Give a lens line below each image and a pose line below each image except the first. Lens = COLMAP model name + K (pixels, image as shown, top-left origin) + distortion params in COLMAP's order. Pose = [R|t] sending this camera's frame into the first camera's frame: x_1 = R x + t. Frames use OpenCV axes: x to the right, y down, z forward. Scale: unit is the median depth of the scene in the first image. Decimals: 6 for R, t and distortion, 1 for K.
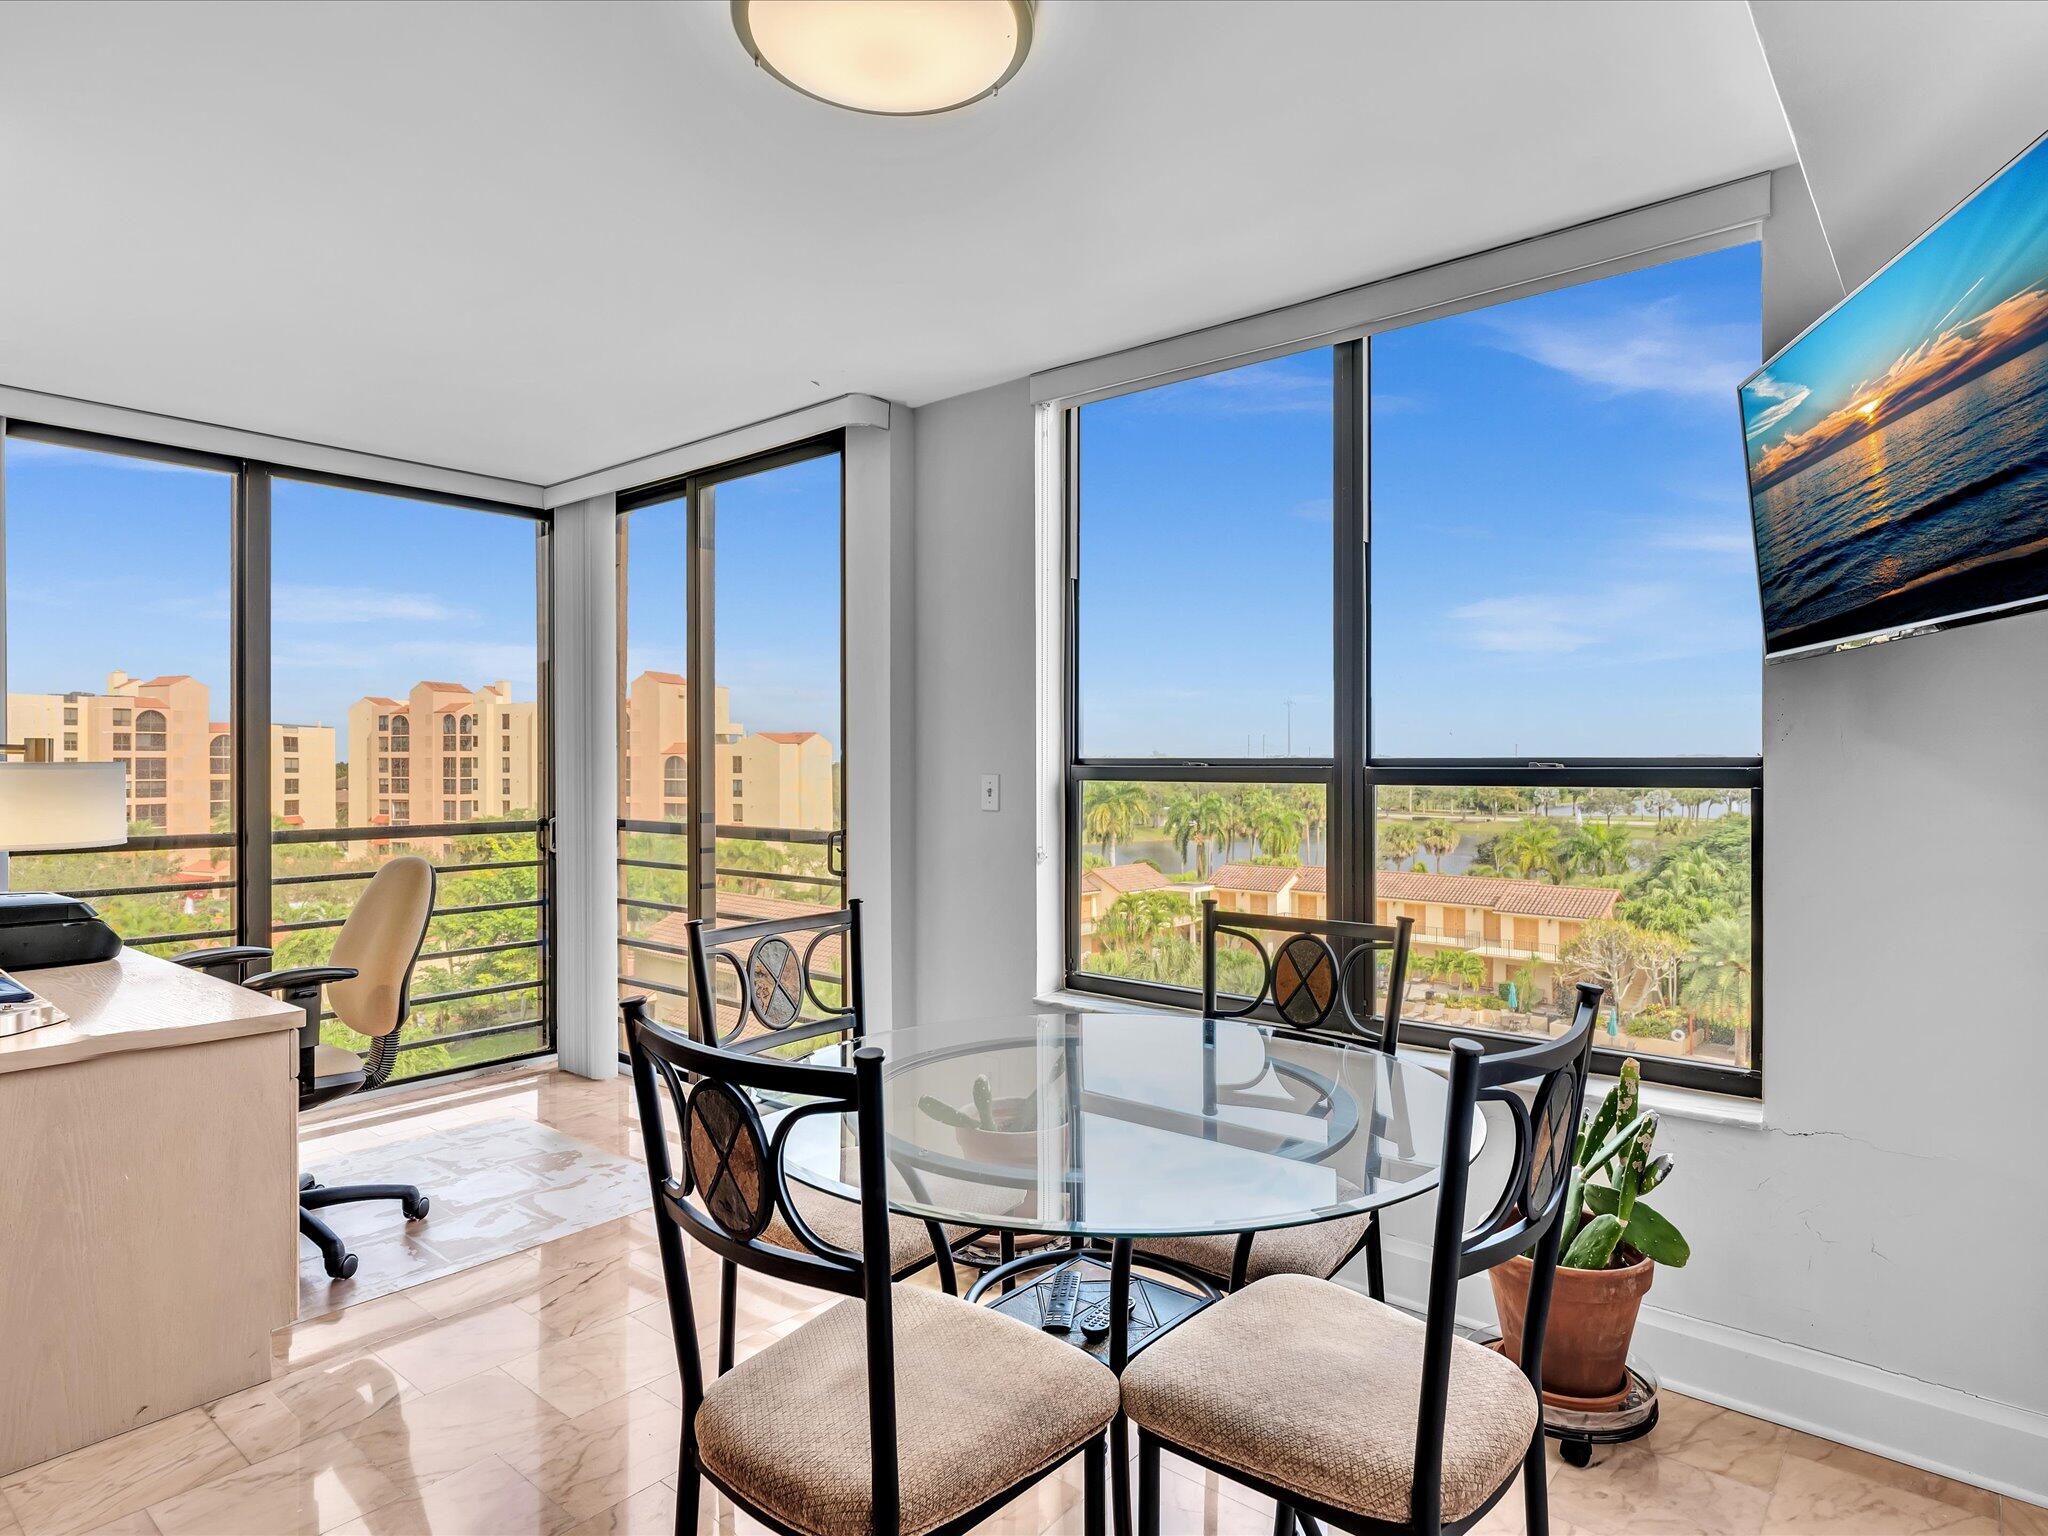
lens RADIAL K [[1163.5, 0, 1031.5], [0, 1163.5, 766.1], [0, 0, 1]] dist [-0.002988, 0.000965]
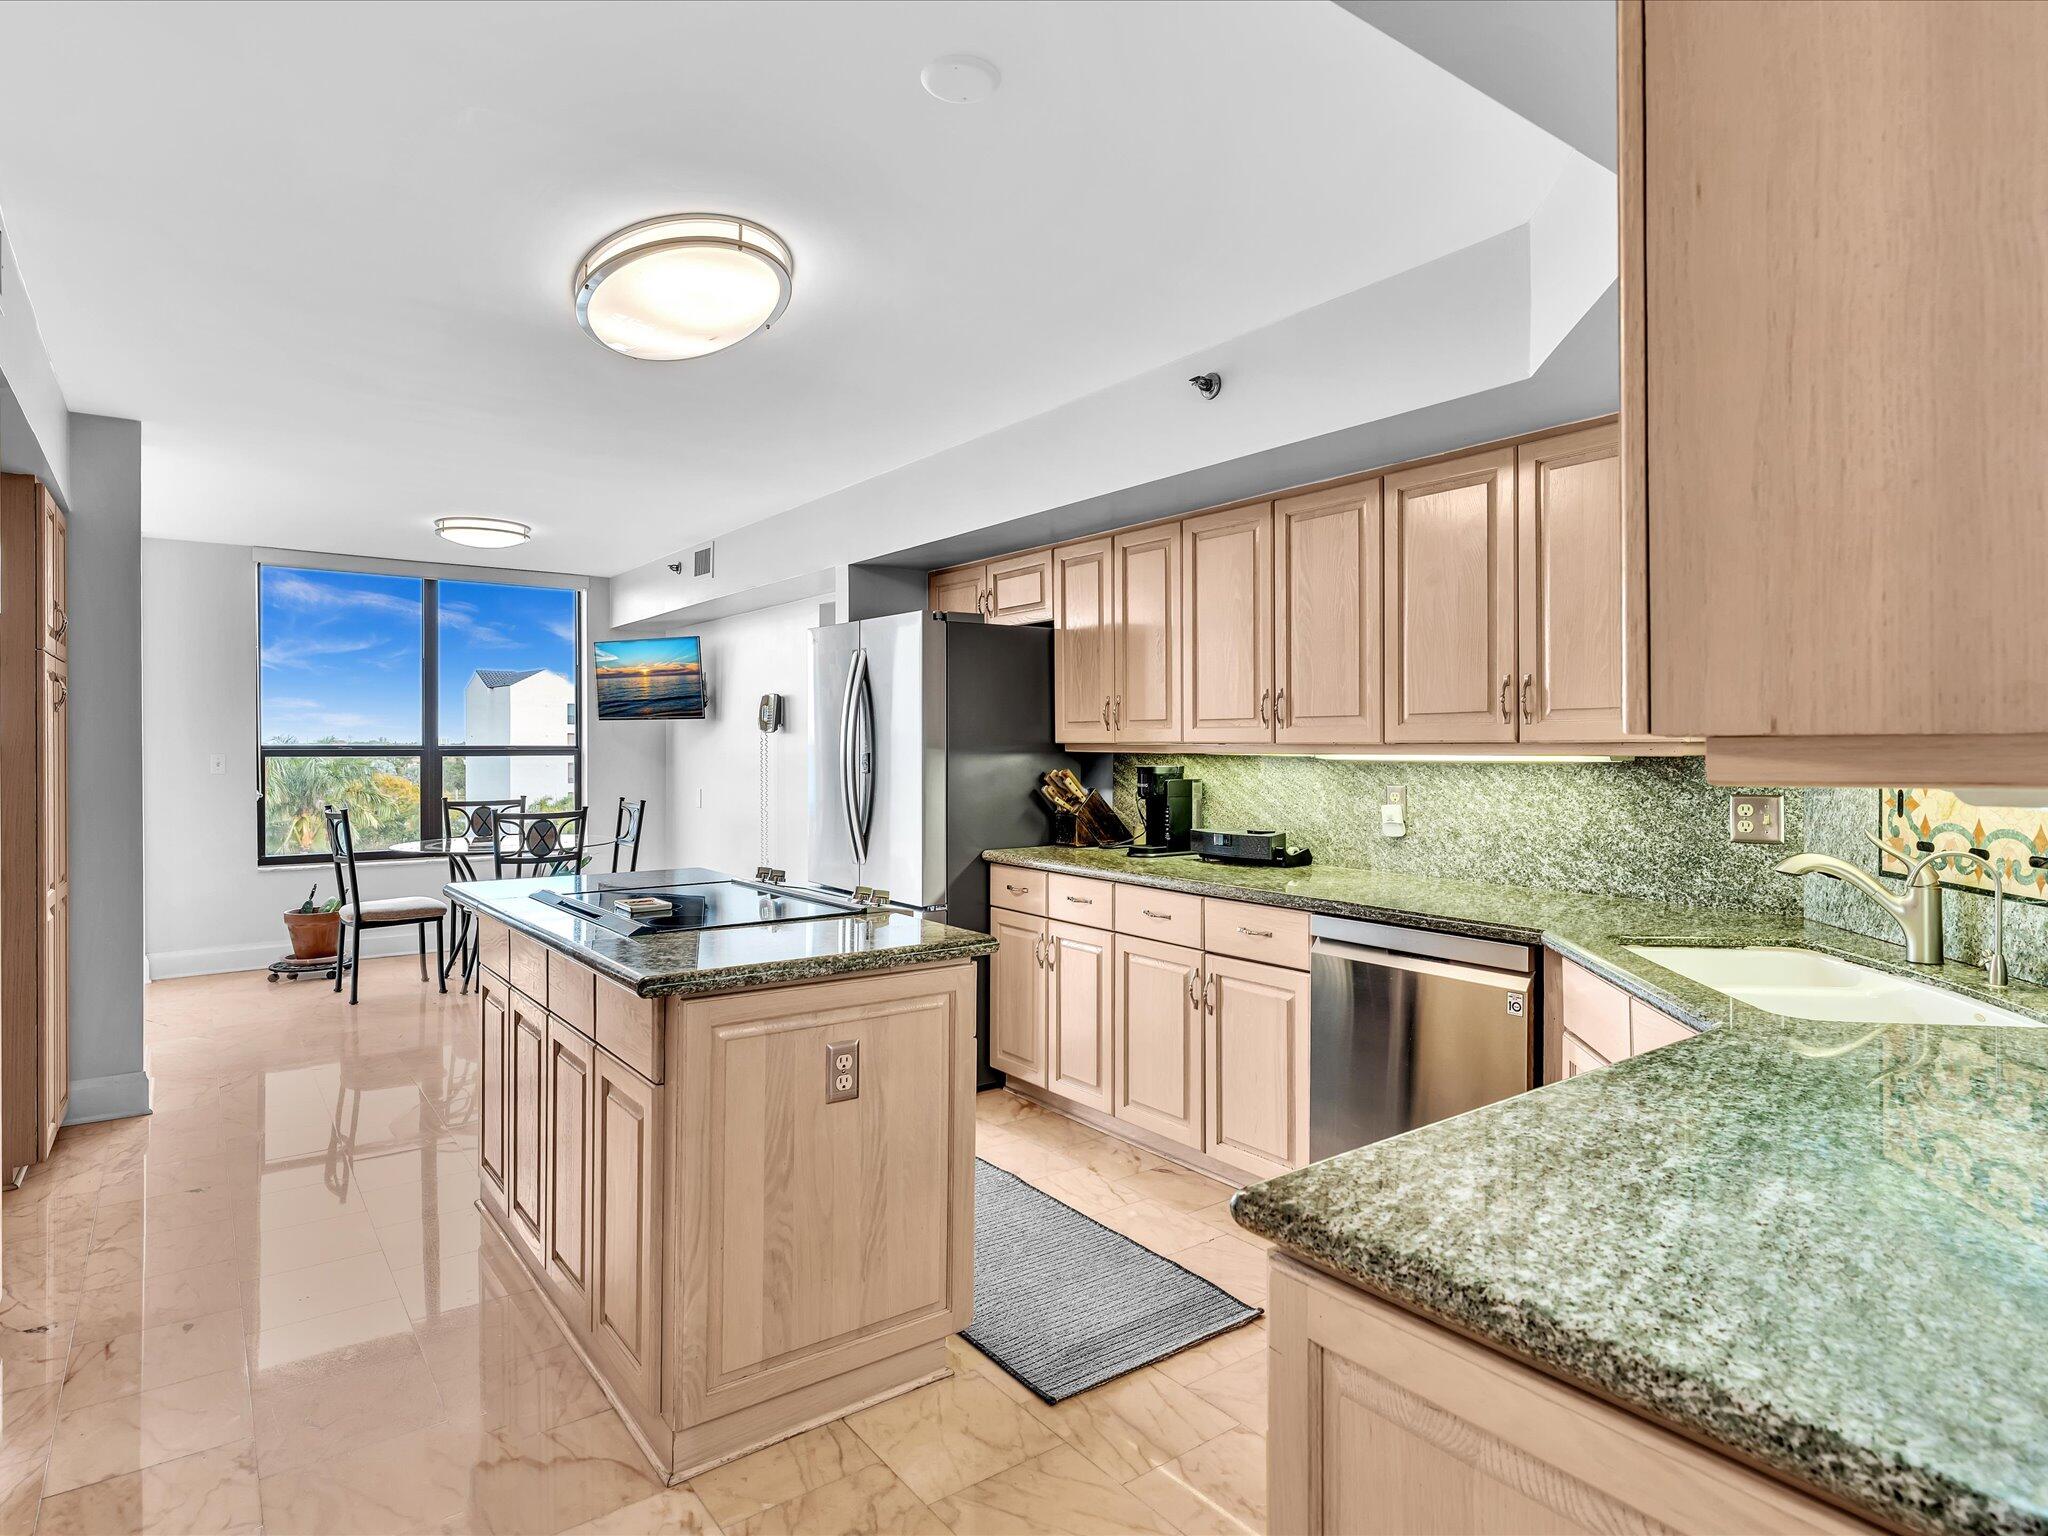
lens RADIAL K [[1139.1, 0, 1020.9], [0, 1139.1, 755.0], [0, 0, 1]] dist [-0.005441, 0.001390]
pose [[0.239807, -0.008318, 0.970785, -1.703953], [0.003771, 0.999964, 0.007636, -0.001901], [-0.970813, 0.001829, 0.239830, -0.744616]]
